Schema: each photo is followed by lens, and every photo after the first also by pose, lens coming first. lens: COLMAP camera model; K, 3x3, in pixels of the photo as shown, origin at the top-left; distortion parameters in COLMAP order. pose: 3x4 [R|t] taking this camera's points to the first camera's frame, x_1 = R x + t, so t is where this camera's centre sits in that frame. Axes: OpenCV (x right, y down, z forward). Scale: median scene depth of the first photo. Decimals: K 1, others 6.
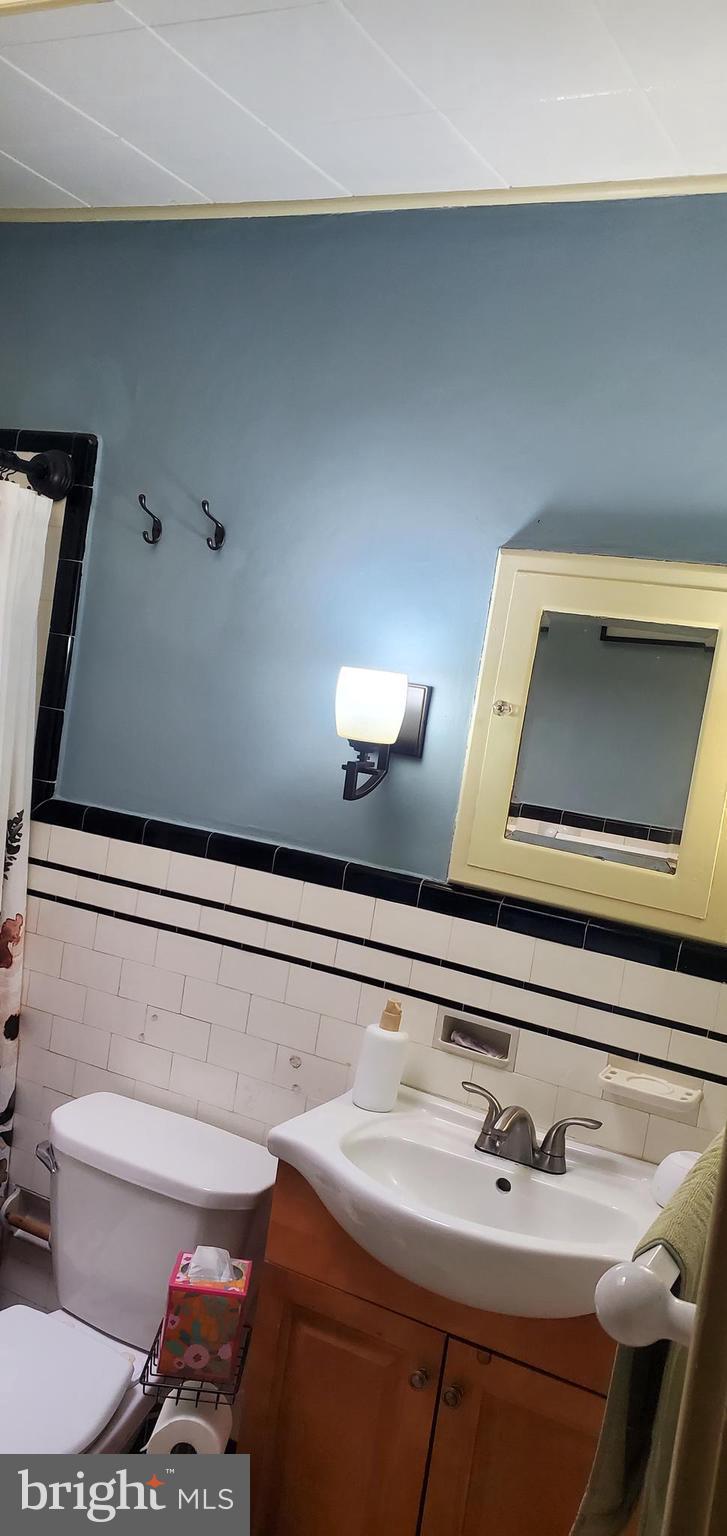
lens RADIAL K [[1205.0, 0, 363.8], [0, 1205.0, 770.7], [0, 0, 1]] dist [0.060448, -0.020266]
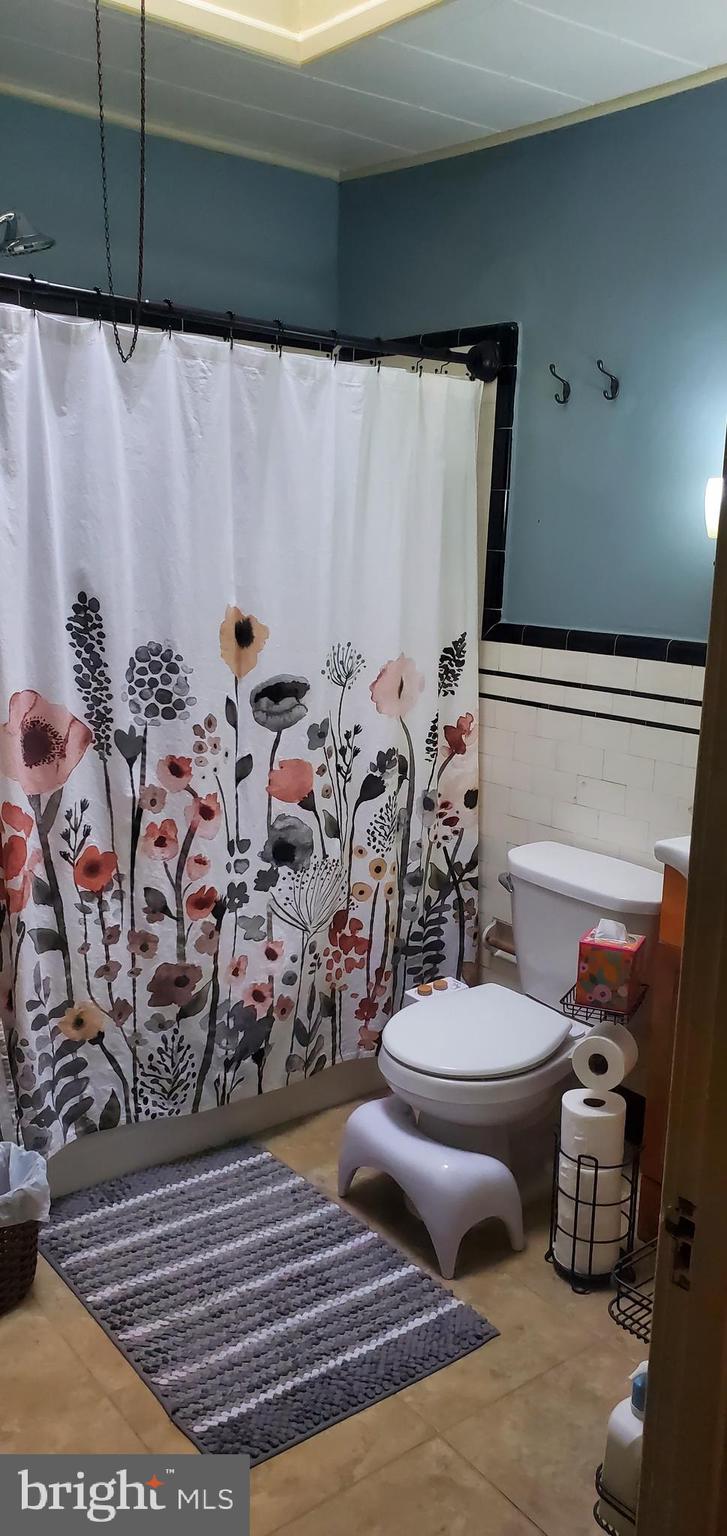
lens RADIAL K [[1205.0, 0, 363.4], [0, 1205.0, 766.4], [0, 0, 1]] dist [0.060448, -0.020266]
pose [[0.911558, -0.033490, -0.409805, 0.132934], [0.067938, 0.995246, 0.069785, 0.079122], [0.405520, -0.091454, 0.909500, -0.235857]]
